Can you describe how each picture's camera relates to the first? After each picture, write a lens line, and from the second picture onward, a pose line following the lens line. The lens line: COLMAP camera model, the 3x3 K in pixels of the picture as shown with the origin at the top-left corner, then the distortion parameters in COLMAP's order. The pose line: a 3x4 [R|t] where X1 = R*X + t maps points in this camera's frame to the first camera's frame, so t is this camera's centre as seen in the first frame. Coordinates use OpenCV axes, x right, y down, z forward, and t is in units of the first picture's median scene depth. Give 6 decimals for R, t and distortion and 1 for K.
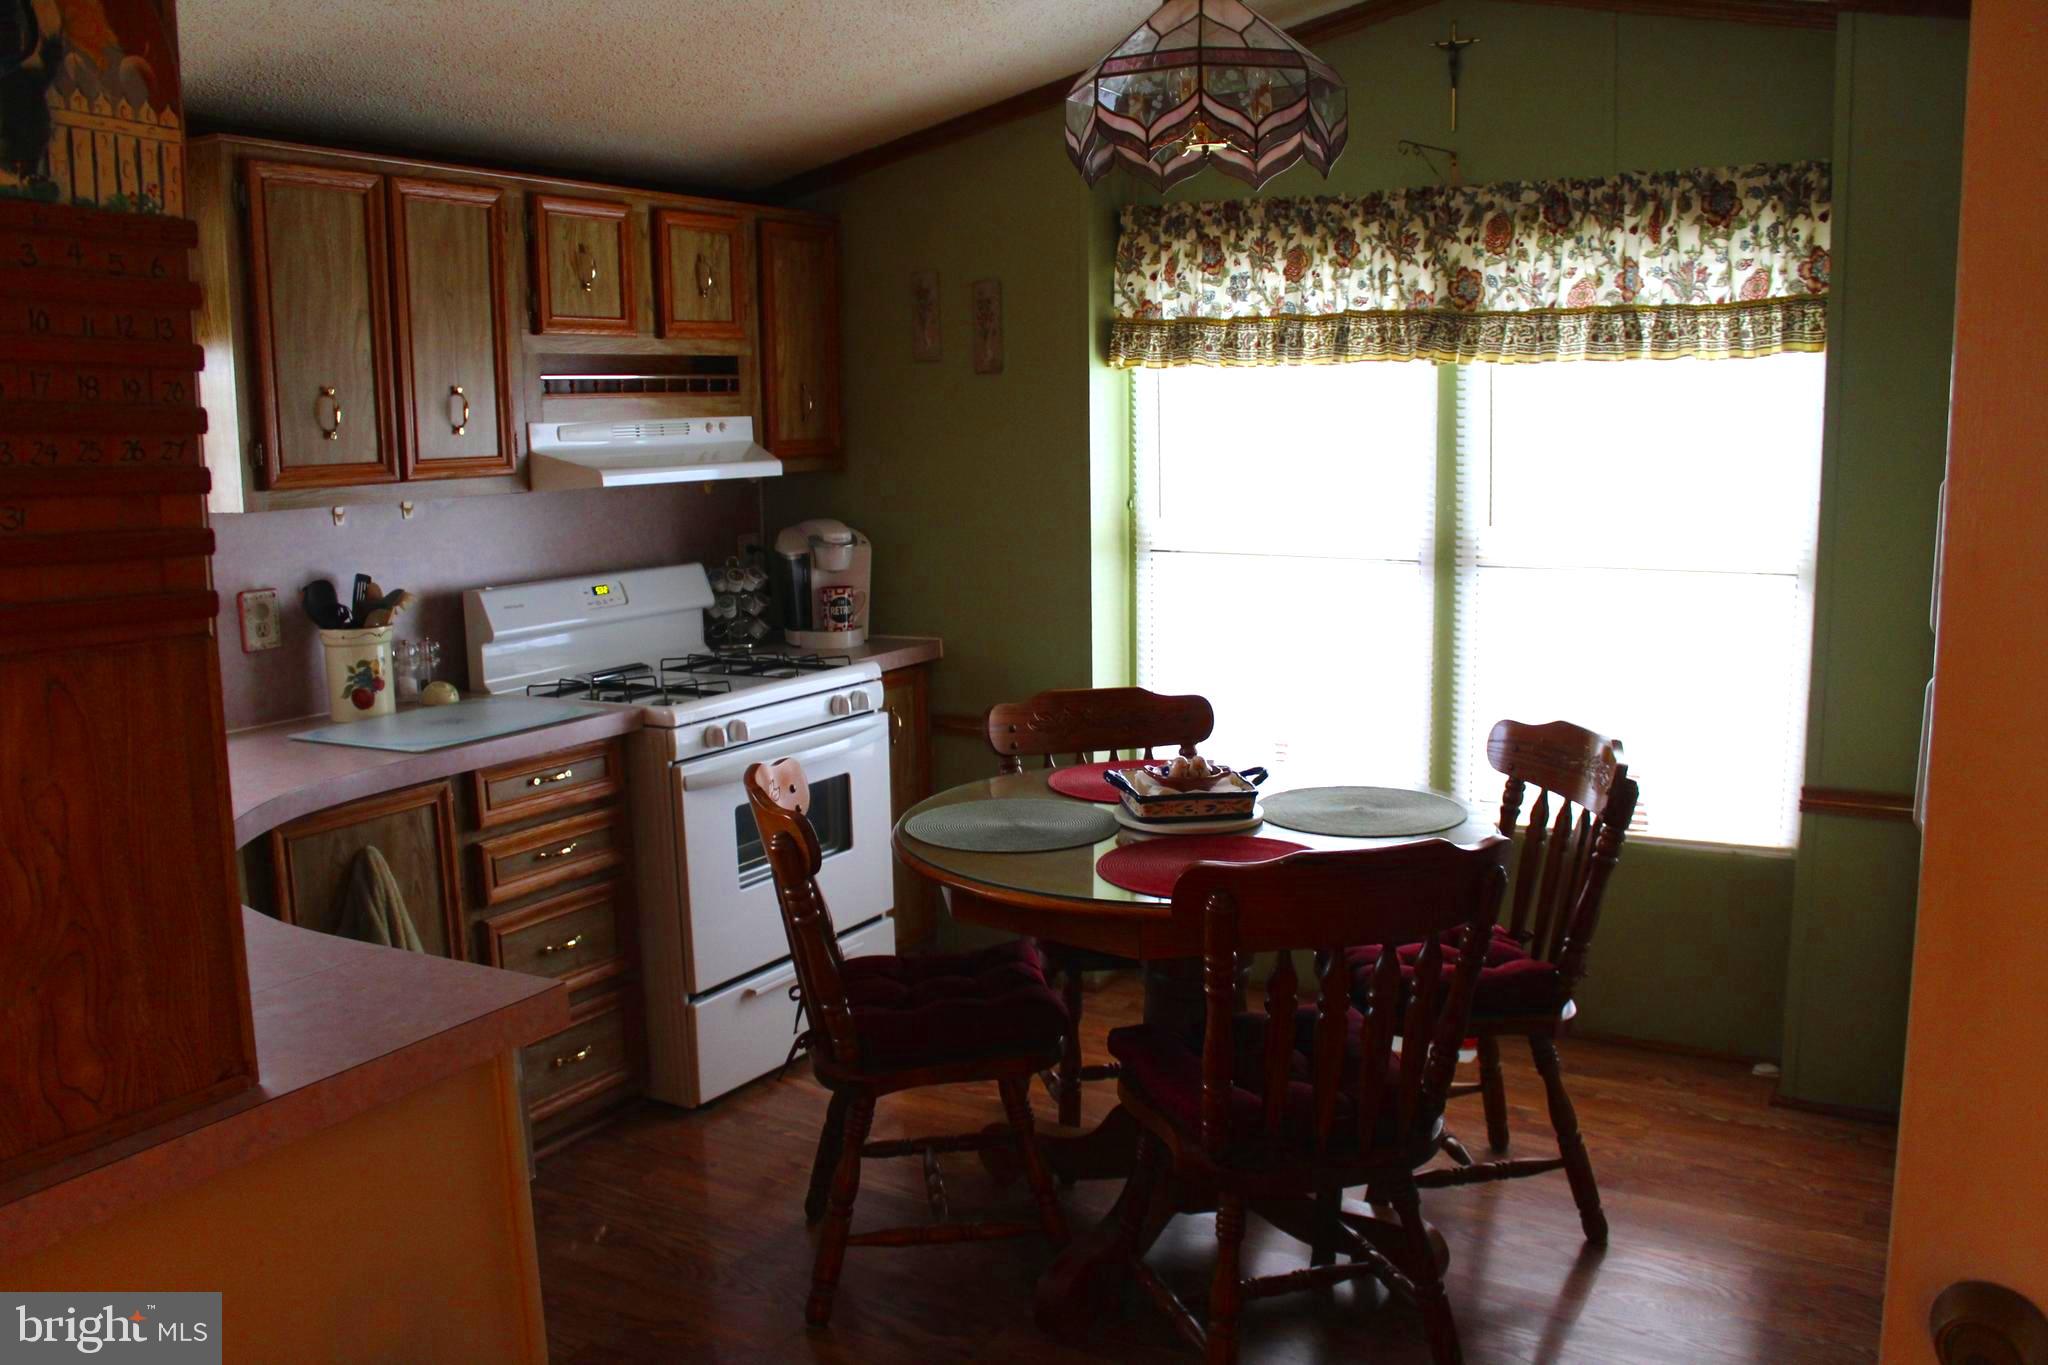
lens RADIAL K [[1736.3, 0, 1024.0], [0, 1736.3, 682.5], [0, 0, 1]] dist [-0.192468, 0.195716]
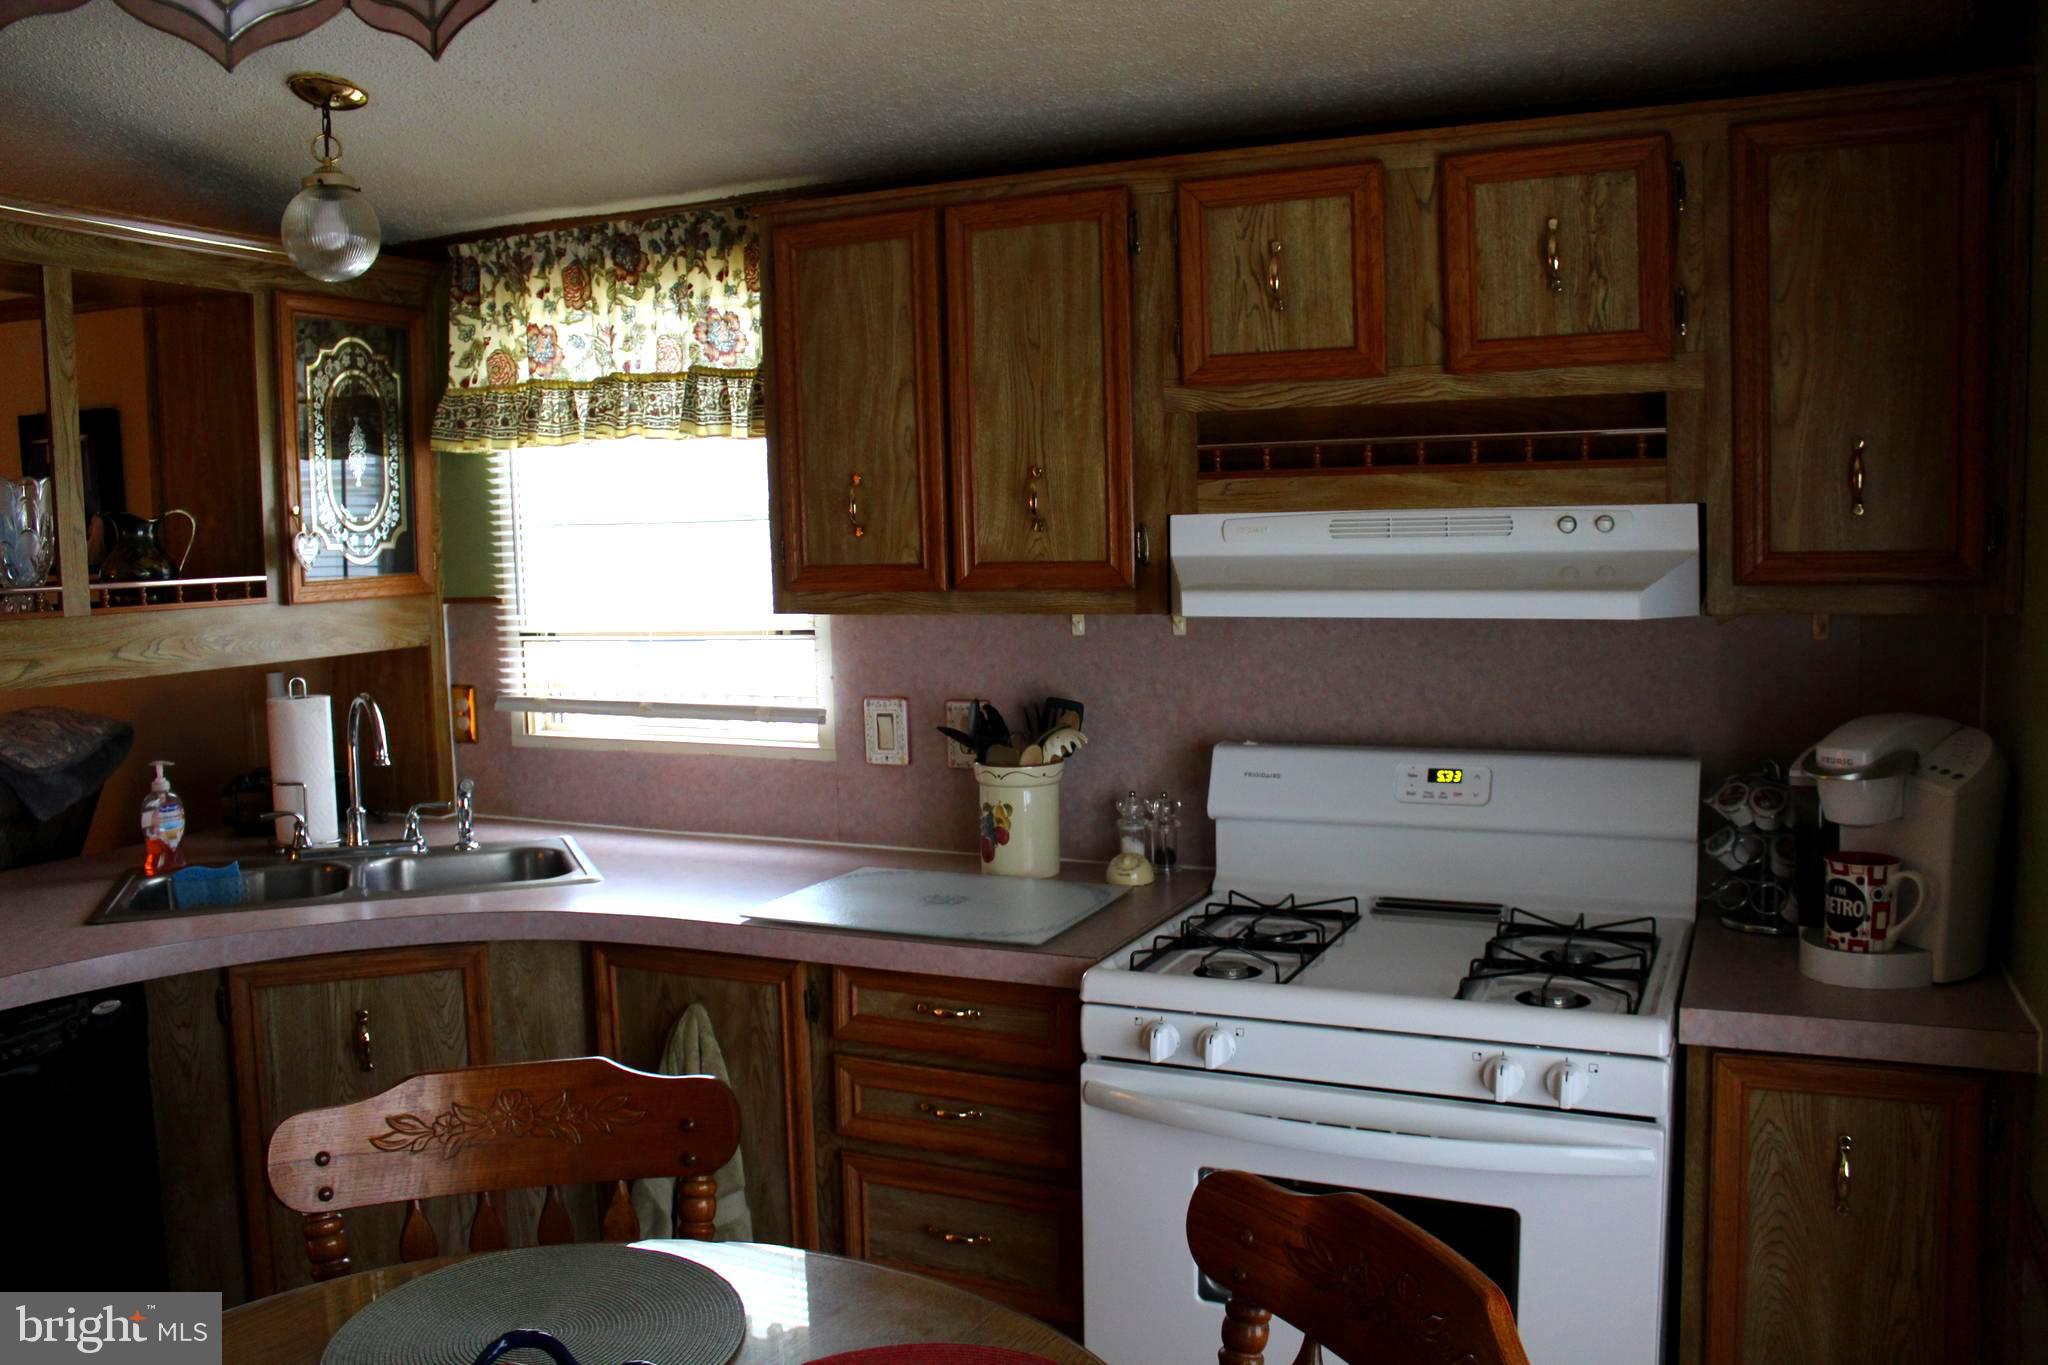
lens RADIAL K [[1736.3, 0, 1024.0], [0, 1736.3, 682.5], [0, 0, 1]] dist [-0.192468, 0.195716]
pose [[0.079680, 0.116718, -0.989964, 0.372296], [-0.122945, 0.986689, 0.106437, -0.140153], [0.989210, 0.113230, 0.092969, 0.809744]]
